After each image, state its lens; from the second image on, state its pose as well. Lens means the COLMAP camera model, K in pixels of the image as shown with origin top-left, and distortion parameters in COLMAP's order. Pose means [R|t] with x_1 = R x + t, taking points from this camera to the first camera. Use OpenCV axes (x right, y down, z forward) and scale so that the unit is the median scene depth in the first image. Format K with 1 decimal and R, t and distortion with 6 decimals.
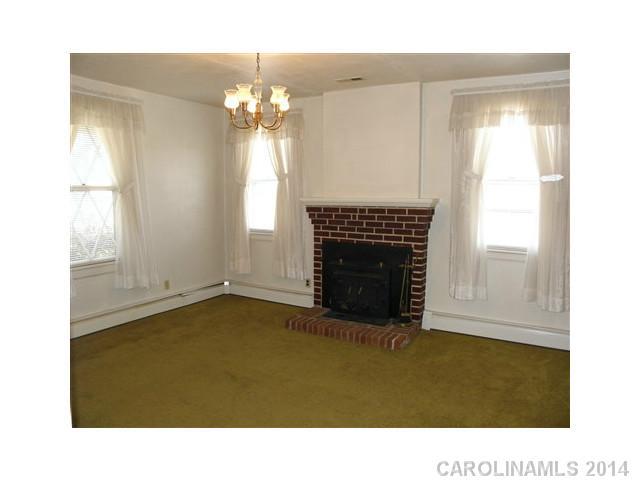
lens RADIAL K [[453.4, 0, 320.0], [0, 453.4, 240.0], [0, 0, 1]] dist [-0.130521, 0.004915]
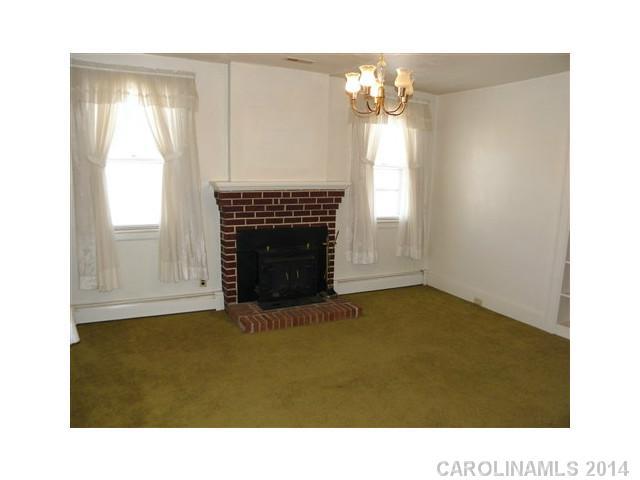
lens RADIAL K [[468.7, 0, 320.0], [0, 468.7, 240.0], [0, 0, 1]] dist [-0.130175, 0.001144]
pose [[0.492497, -0.121504, 0.861791, -0.752348], [0.076442, 0.992419, 0.096236, -0.058042], [-0.866950, 0.018481, 0.498052, 0.423690]]
